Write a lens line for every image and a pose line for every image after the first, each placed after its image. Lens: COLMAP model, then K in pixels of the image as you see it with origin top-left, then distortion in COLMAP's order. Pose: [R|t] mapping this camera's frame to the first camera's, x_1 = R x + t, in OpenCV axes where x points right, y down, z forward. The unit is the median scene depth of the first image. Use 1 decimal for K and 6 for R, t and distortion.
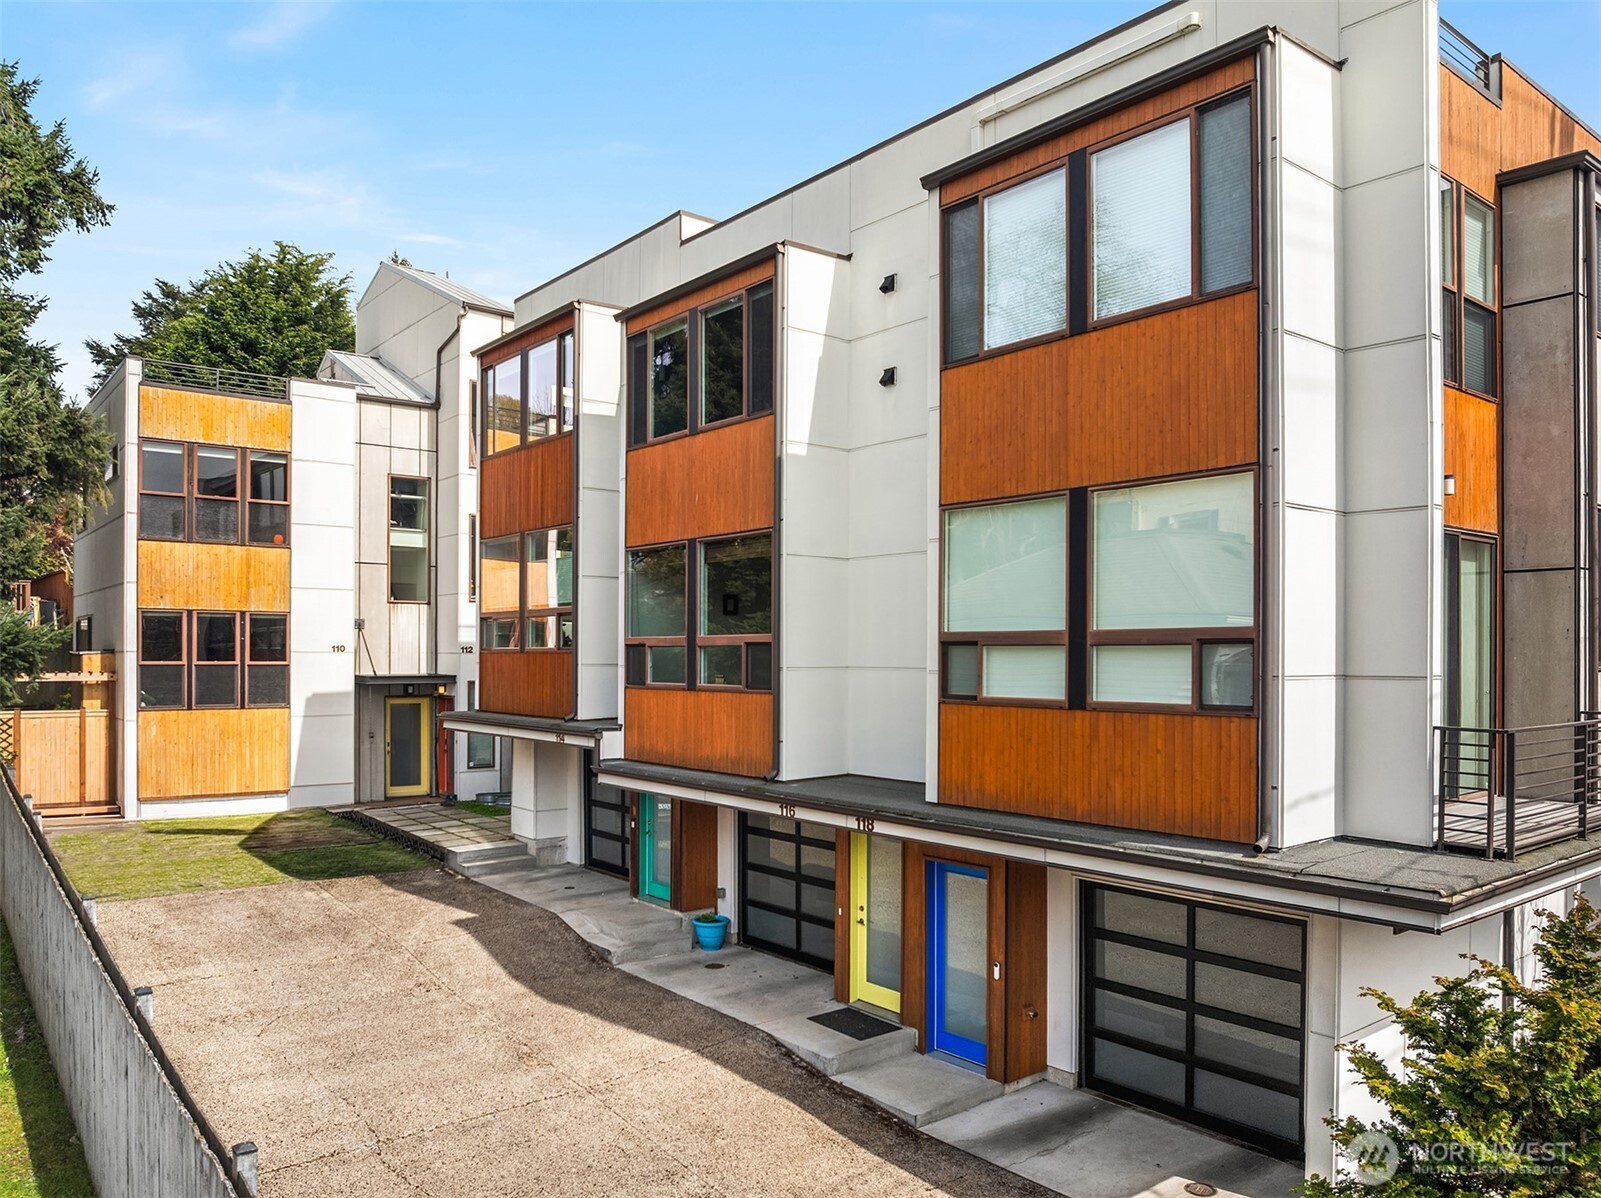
lens RADIAL K [[1193.9, 0, 798.2], [0, 1193.9, 615.6], [0, 0, 1]] dist [-0.023219, 0.008638]
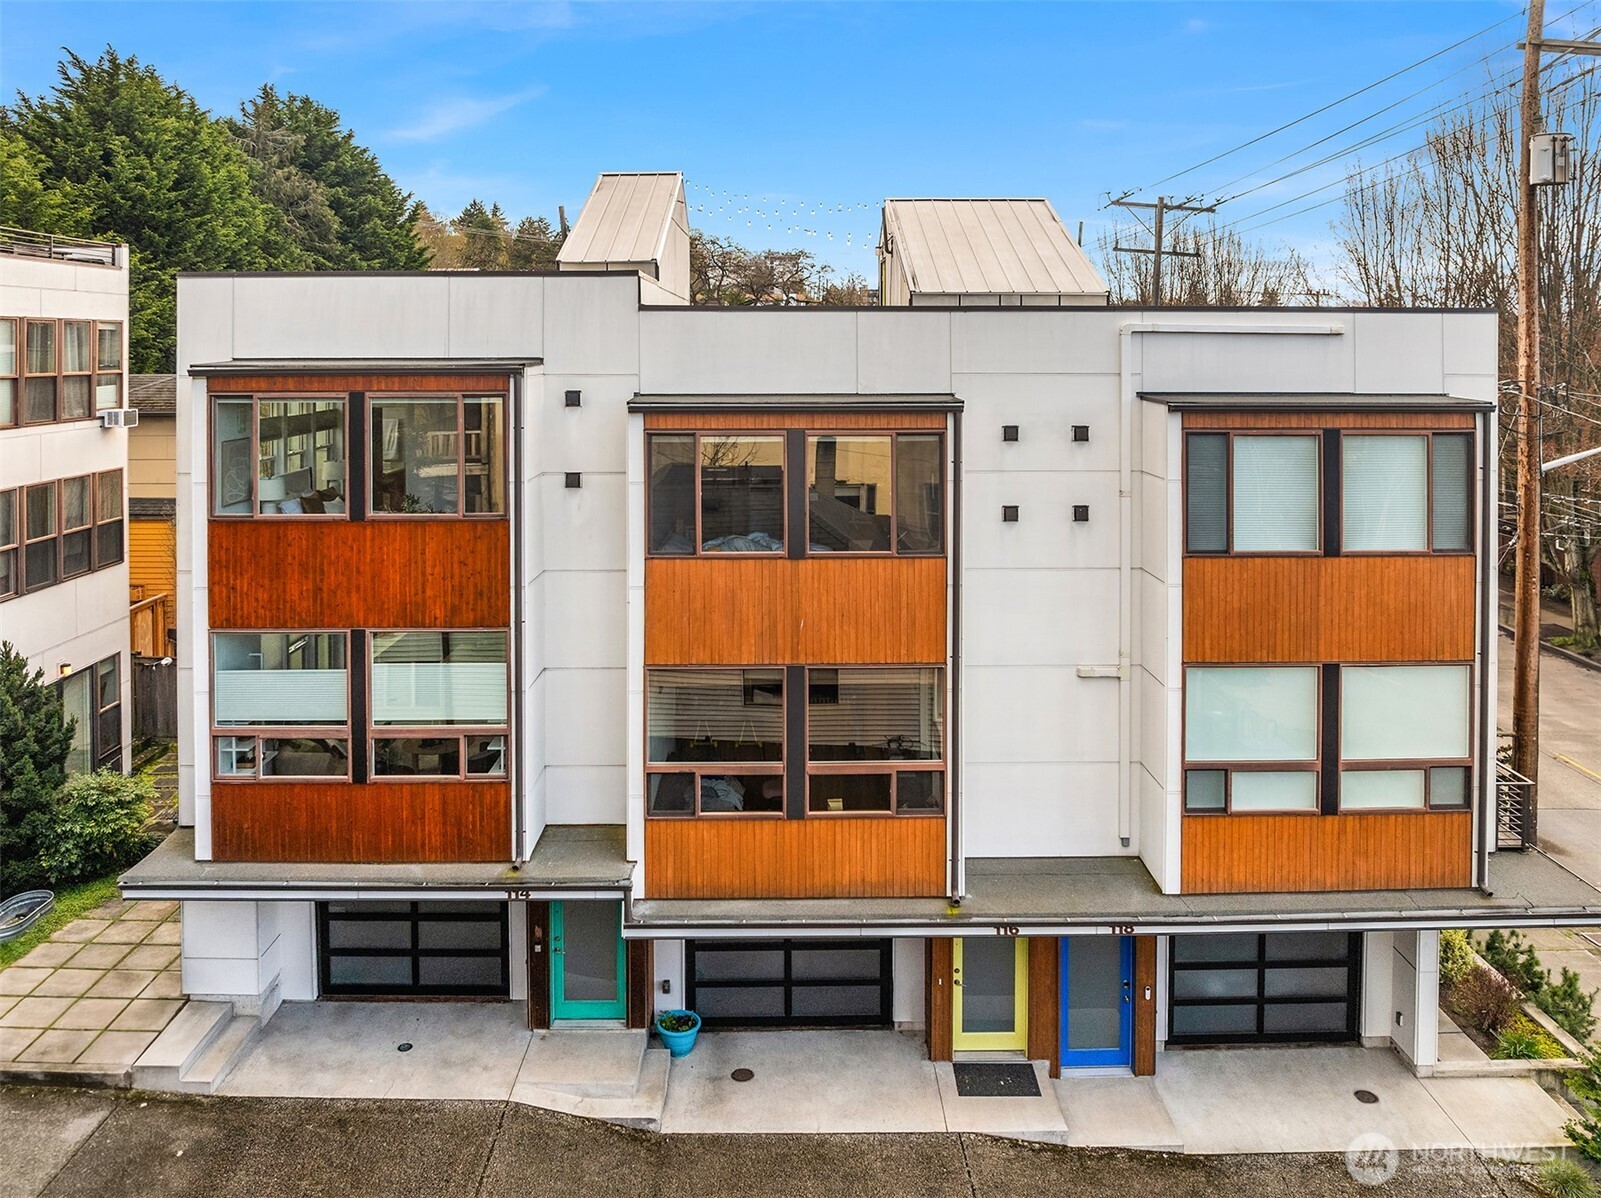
lens RADIAL K [[1193.9, 0, 800.2], [0, 1193.9, 590.9], [0, 0, 1]] dist [-0.023219, 0.008638]
pose [[0.633191, -0.001351, 0.773994, -1.272207], [-0.002592, 0.999989, 0.003866, -0.195205], [-0.773991, -0.004454, 0.633181, 0.574802]]
